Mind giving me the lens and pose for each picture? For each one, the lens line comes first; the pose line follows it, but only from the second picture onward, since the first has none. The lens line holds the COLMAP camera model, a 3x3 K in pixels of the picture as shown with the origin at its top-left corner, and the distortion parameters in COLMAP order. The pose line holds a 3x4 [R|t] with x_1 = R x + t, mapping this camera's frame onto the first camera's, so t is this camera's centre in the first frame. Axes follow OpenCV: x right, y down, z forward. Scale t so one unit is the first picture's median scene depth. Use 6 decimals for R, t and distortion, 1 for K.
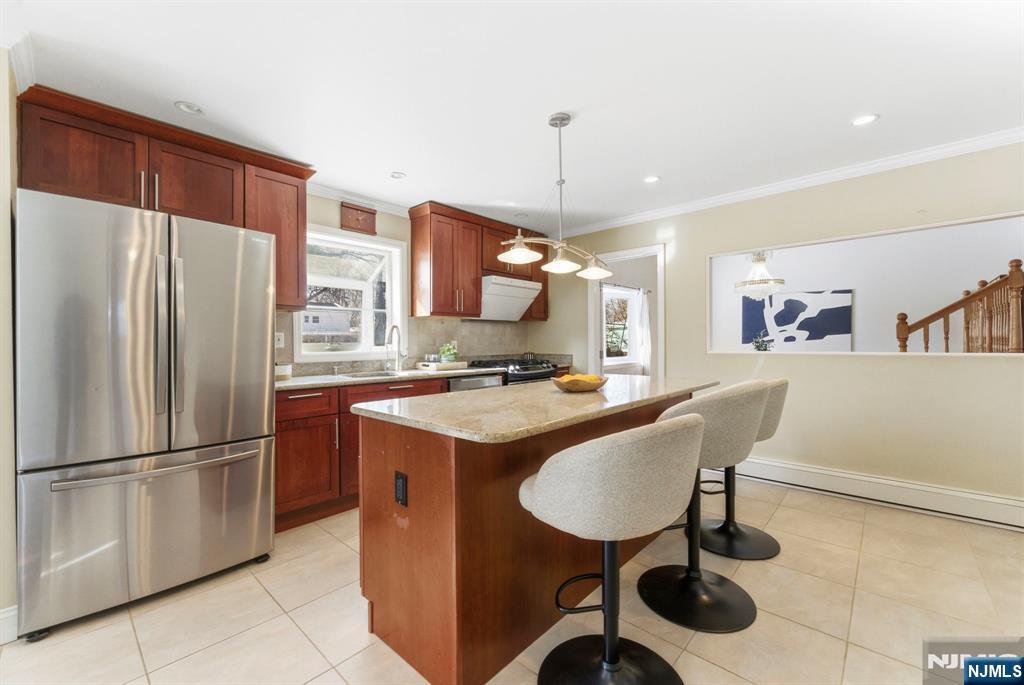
lens RADIAL K [[417.9, 0, 511.4], [0, 417.9, 343.0], [0, 0, 1]] dist [-0.002866, 0.000711]
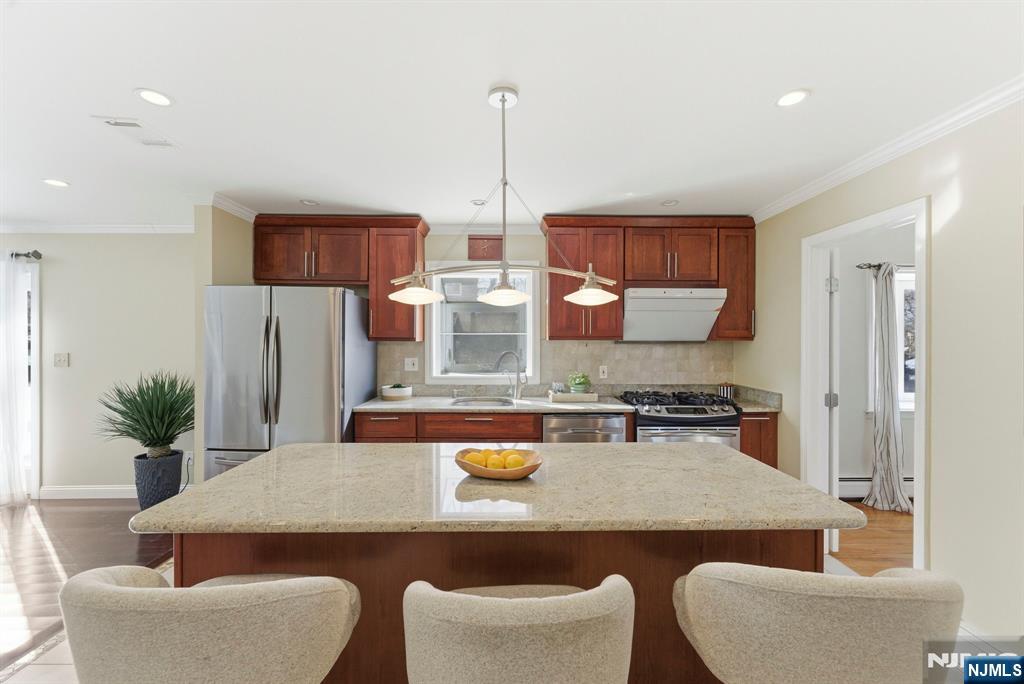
lens RADIAL K [[417.9, 0, 513.3], [0, 417.9, 336.0], [0, 0, 1]] dist [-0.002866, 0.000711]
pose [[0.687263, 0.000825, -0.726408, 0.405432], [-0.008478, 0.999940, -0.006885, -0.067186], [0.726359, 0.010890, 0.687229, 0.315552]]
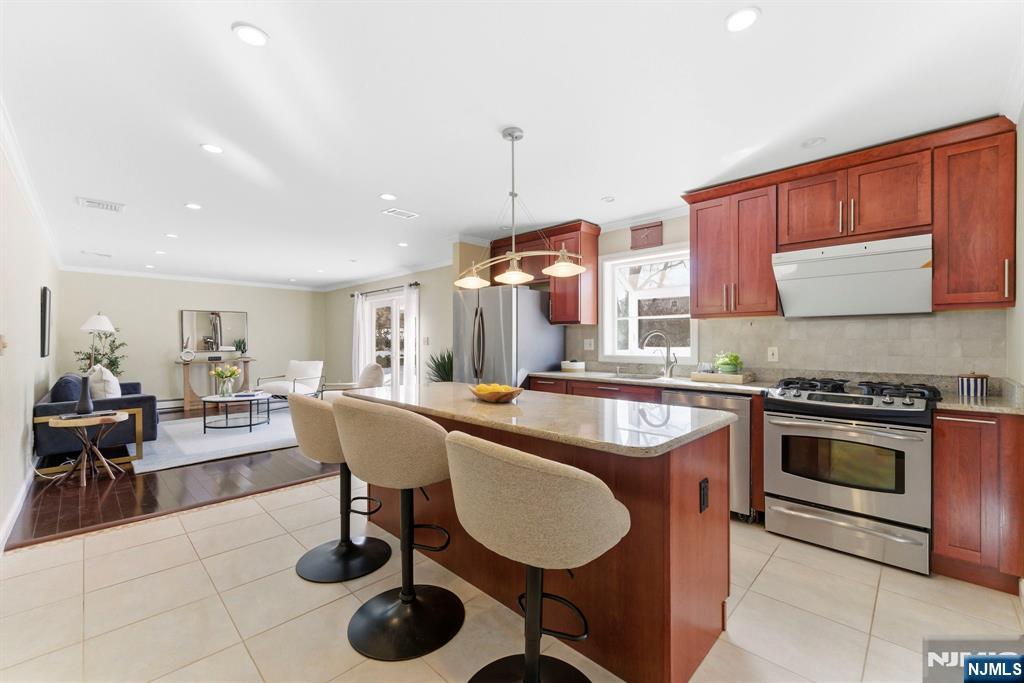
lens RADIAL K [[417.9, 0, 514.3], [0, 417.9, 339.8], [0, 0, 1]] dist [-0.002866, 0.000711]
pose [[-0.031047, -0.000991, -0.999517, 0.699733], [-0.006520, 0.999978, -0.000789, -0.017322], [0.999497, 0.006493, -0.031053, 0.638824]]
